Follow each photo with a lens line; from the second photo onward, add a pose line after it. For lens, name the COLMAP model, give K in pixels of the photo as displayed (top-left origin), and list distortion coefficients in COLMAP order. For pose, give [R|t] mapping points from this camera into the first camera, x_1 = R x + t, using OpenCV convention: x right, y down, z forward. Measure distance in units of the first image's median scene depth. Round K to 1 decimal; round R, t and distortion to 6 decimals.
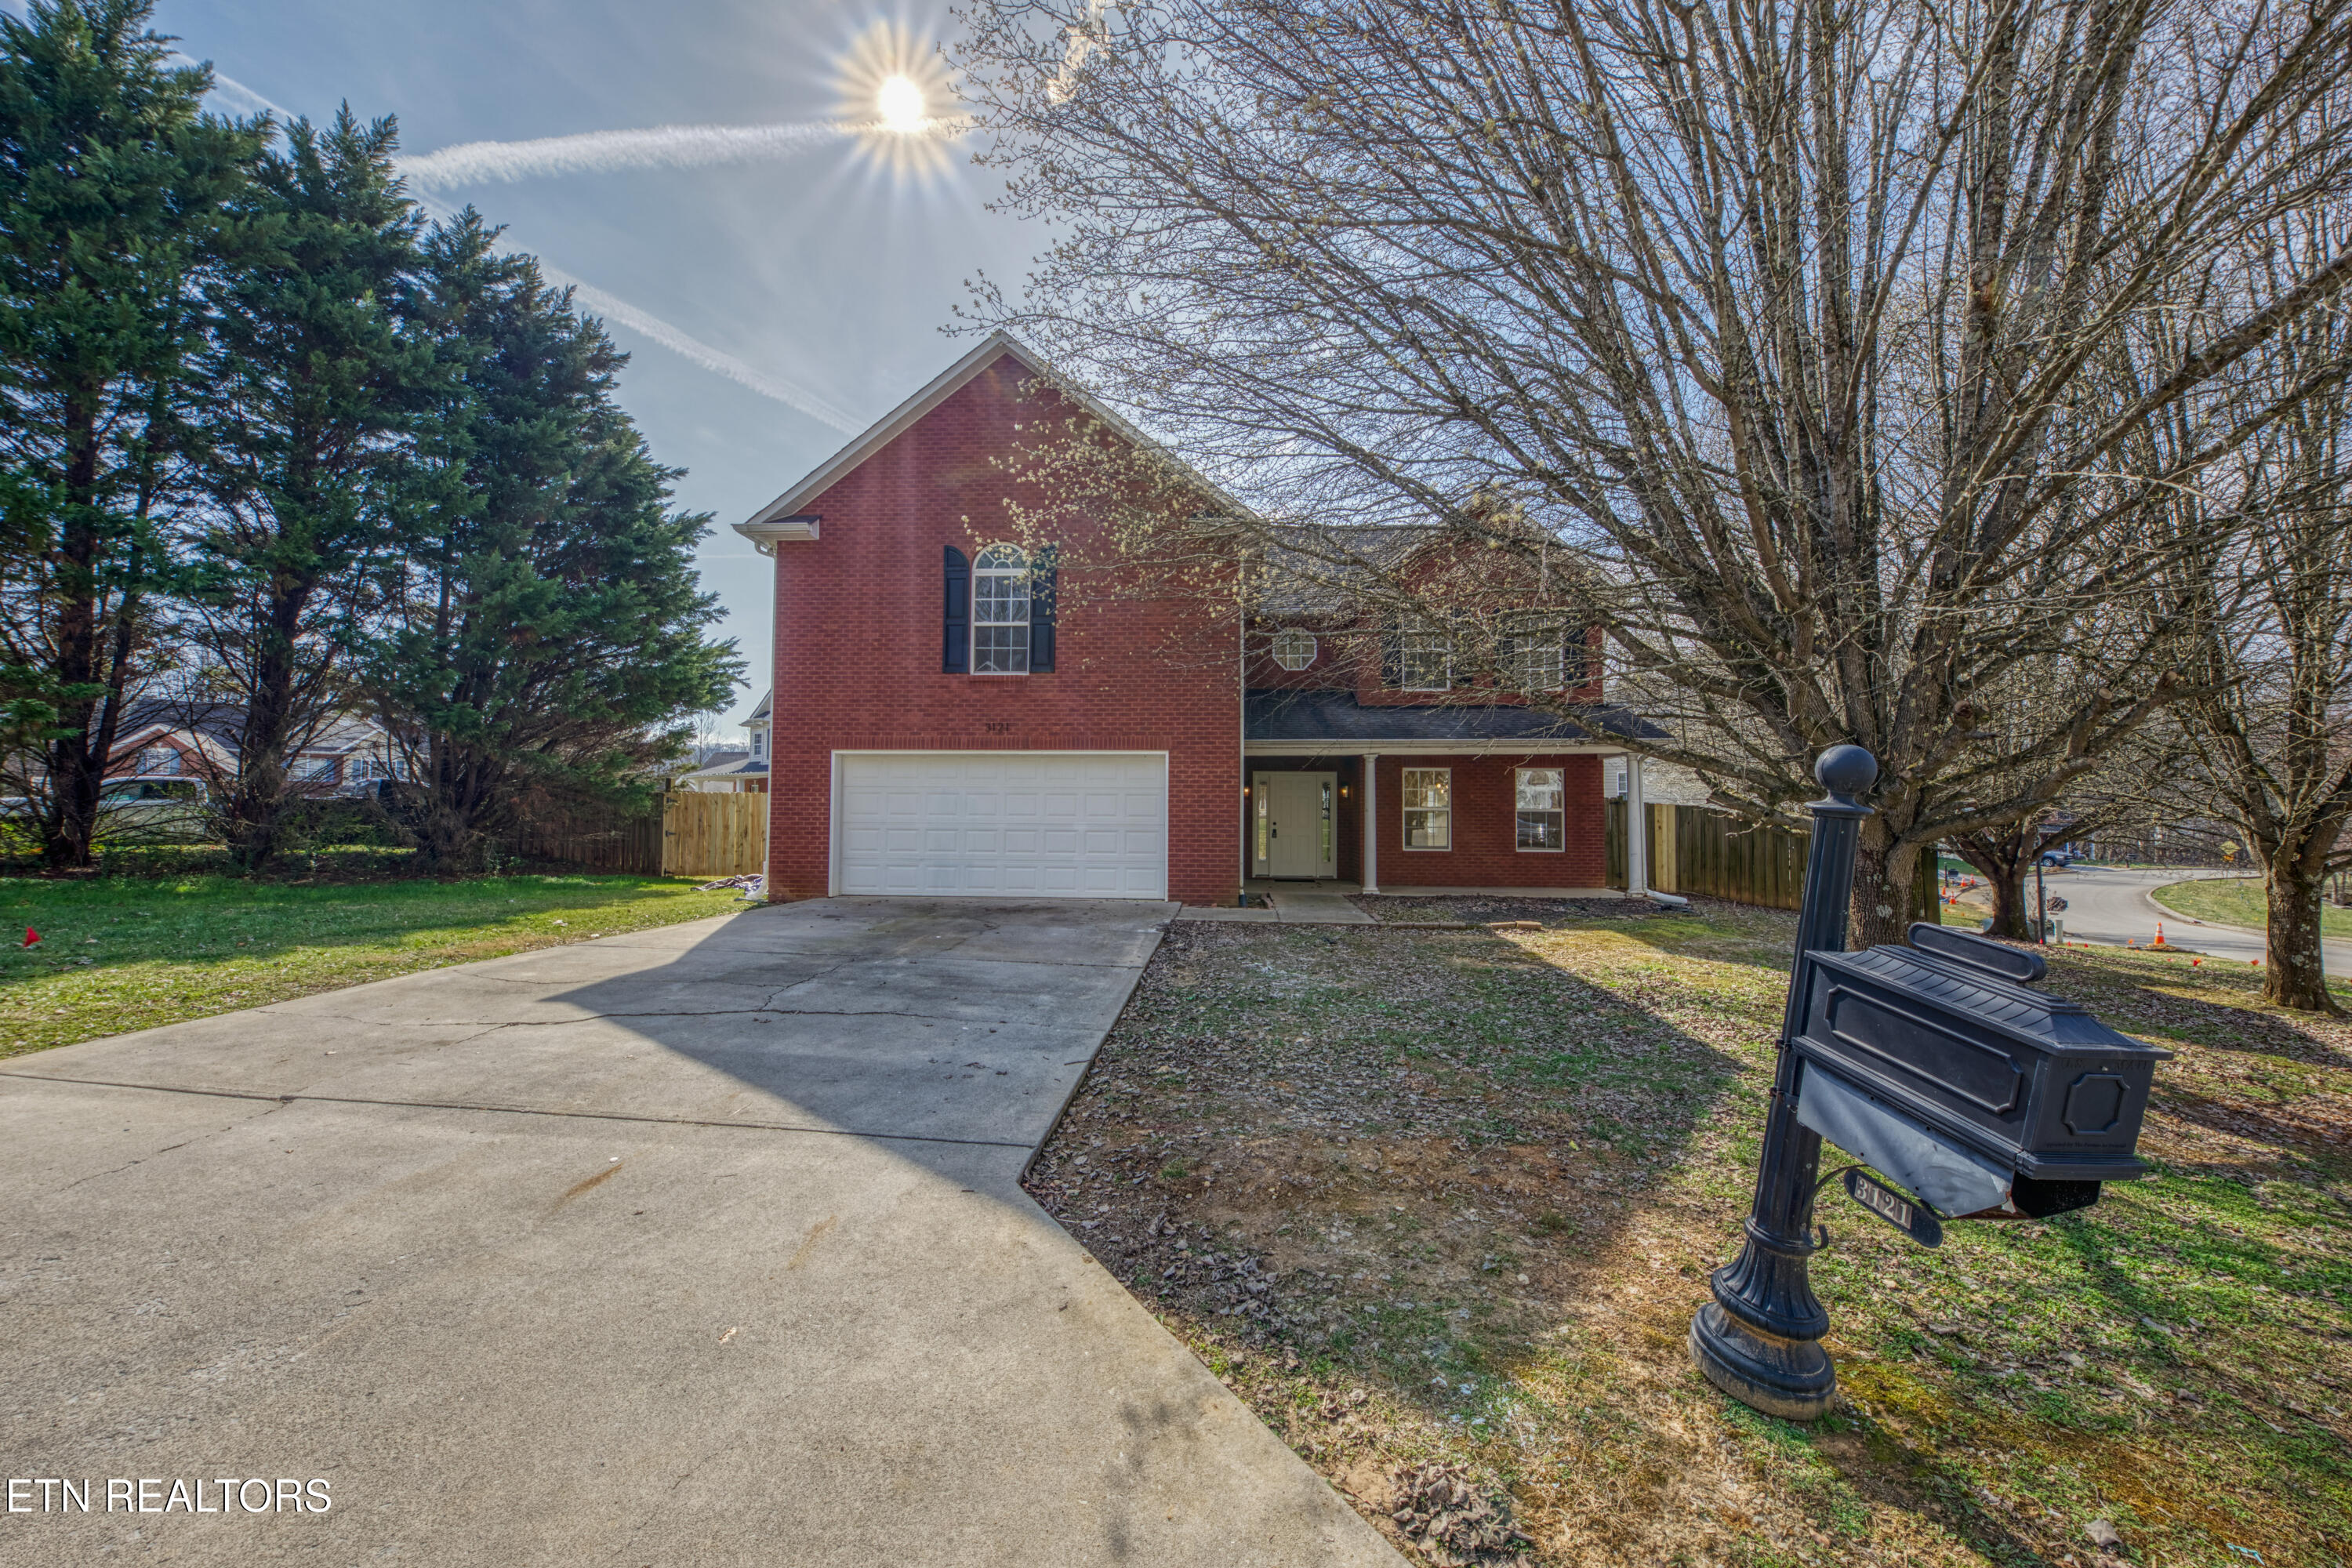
lens RADIAL K [[817.0, 0, 1226.1], [0, 817.0, 797.7], [0, 0, 1]] dist [0.008730, -0.003173]
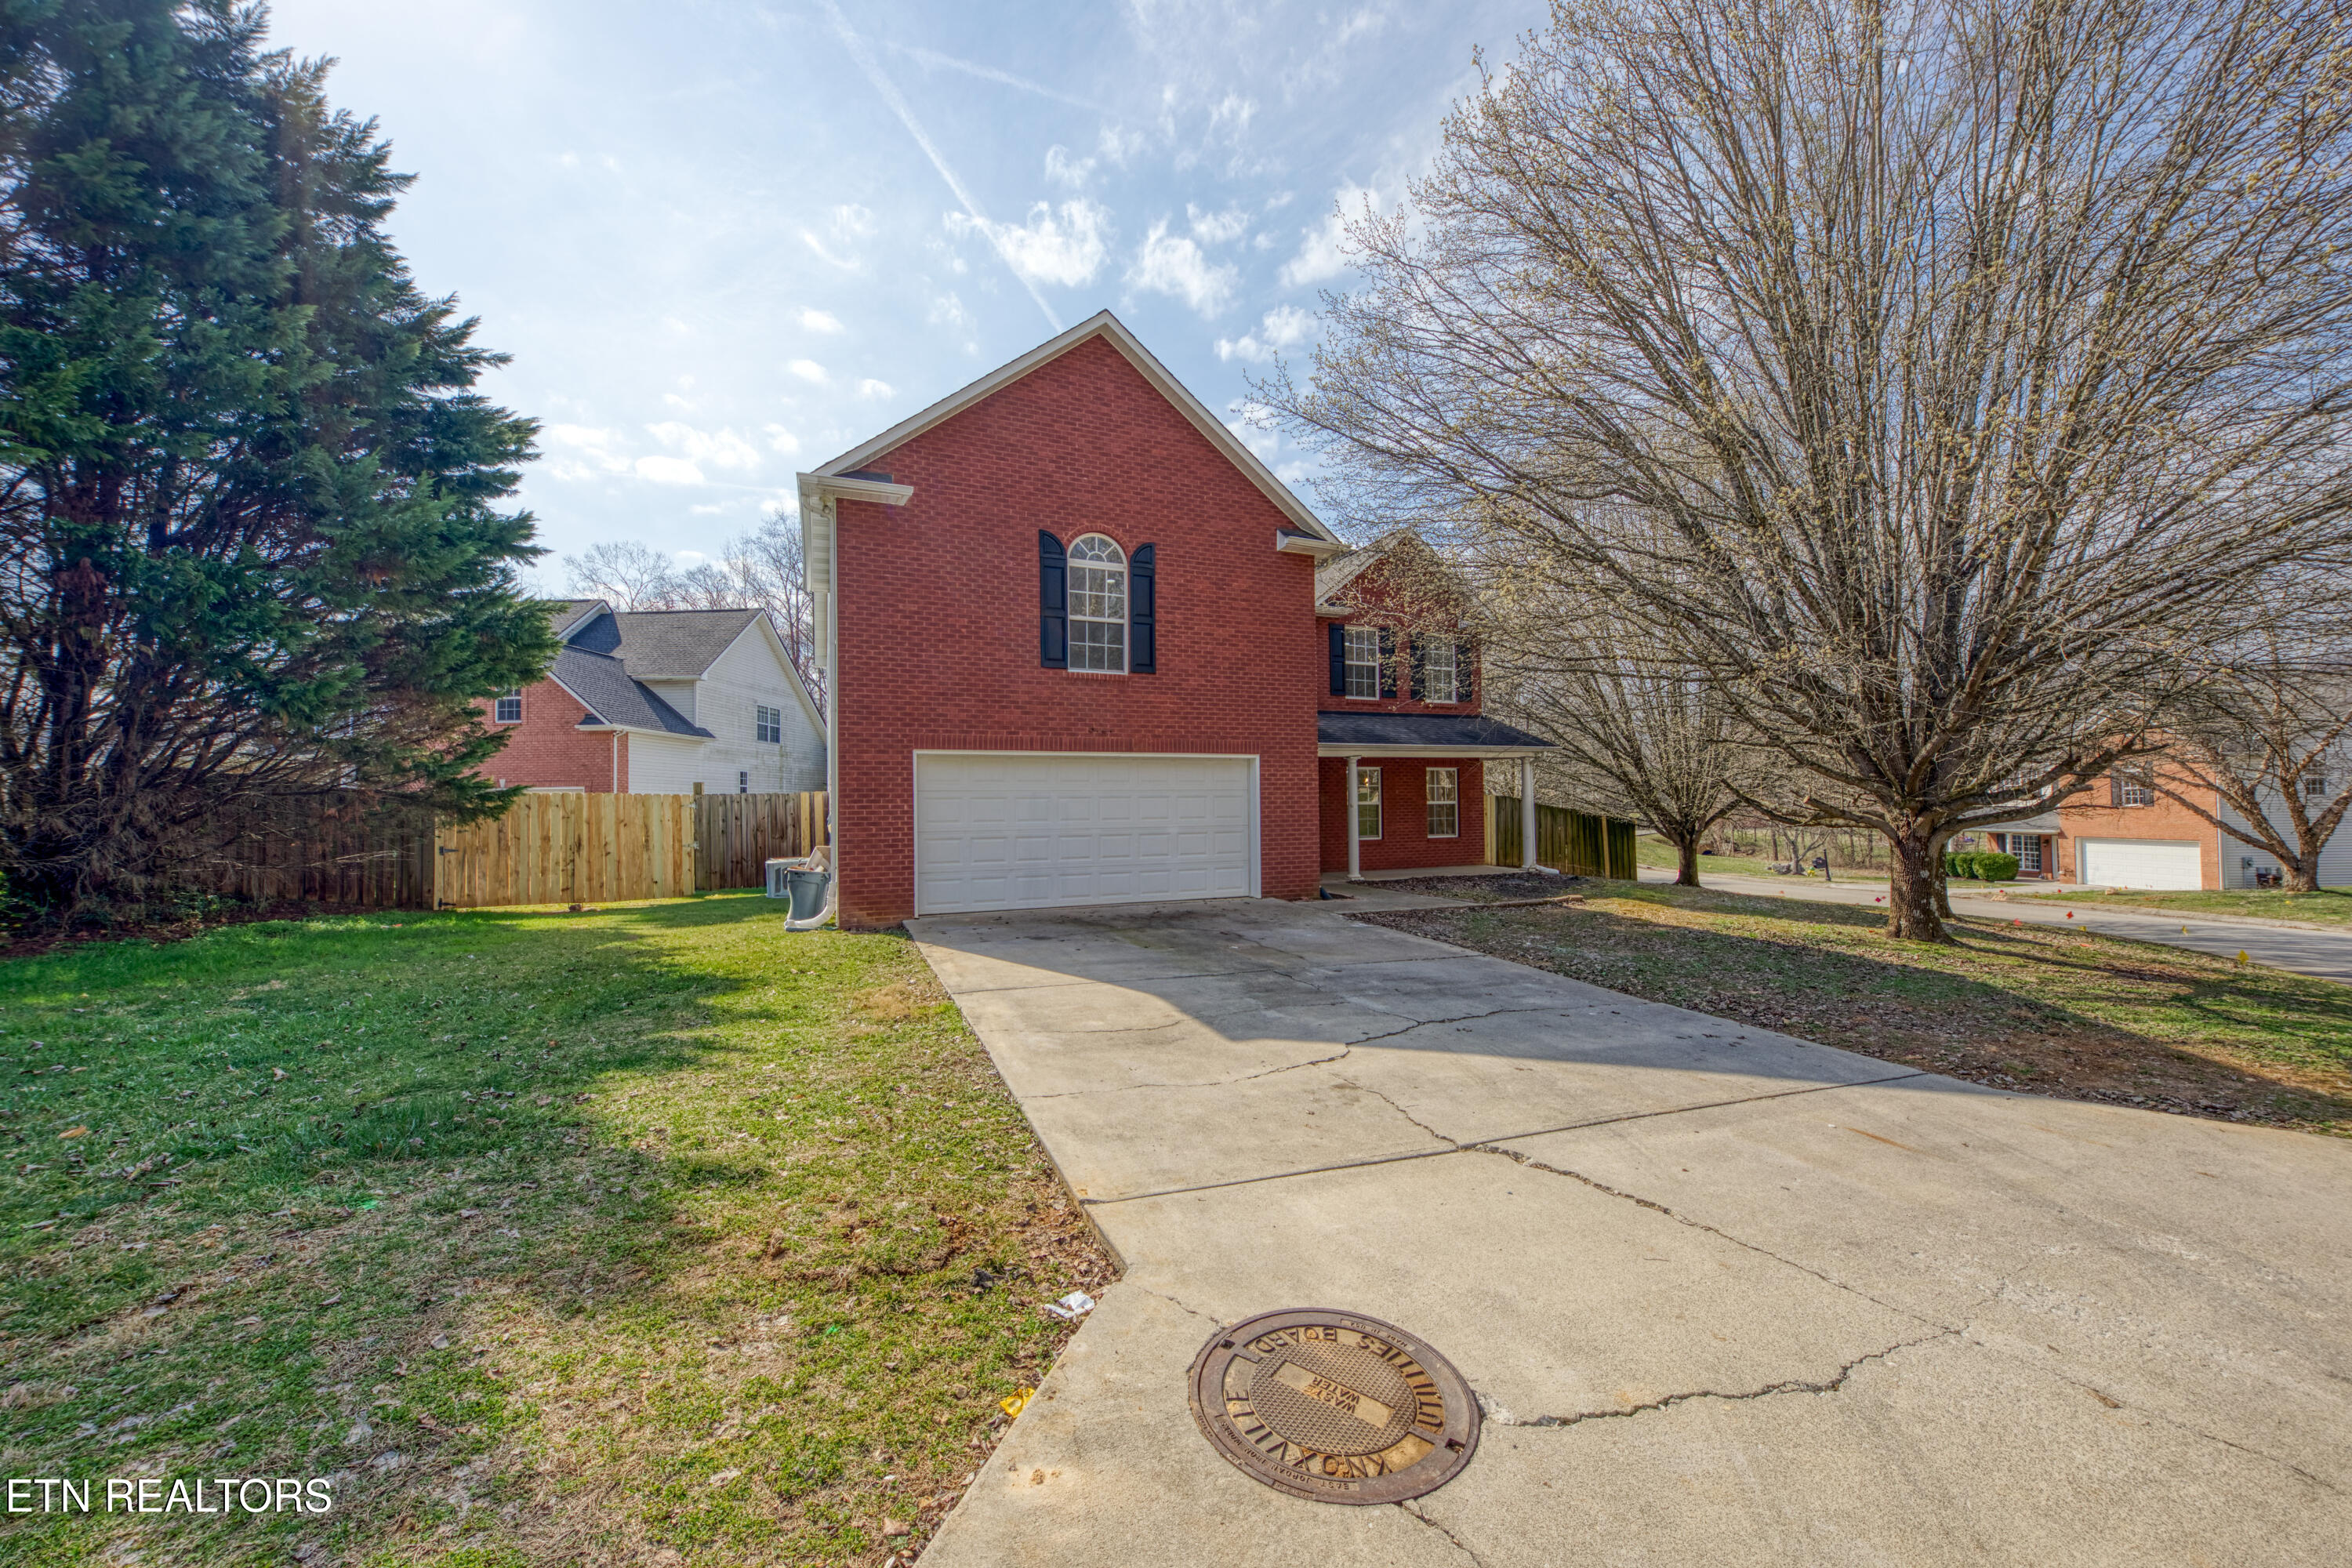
lens RADIAL K [[817.0, 0, 1225.1], [0, 817.0, 792.9], [0, 0, 1]] dist [0.008730, -0.003173]
pose [[0.901026, -0.008503, 0.433682, -0.554729], [0.002826, 0.999902, 0.013734, -0.022678], [-0.433756, -0.011149, 0.900961, 0.073287]]
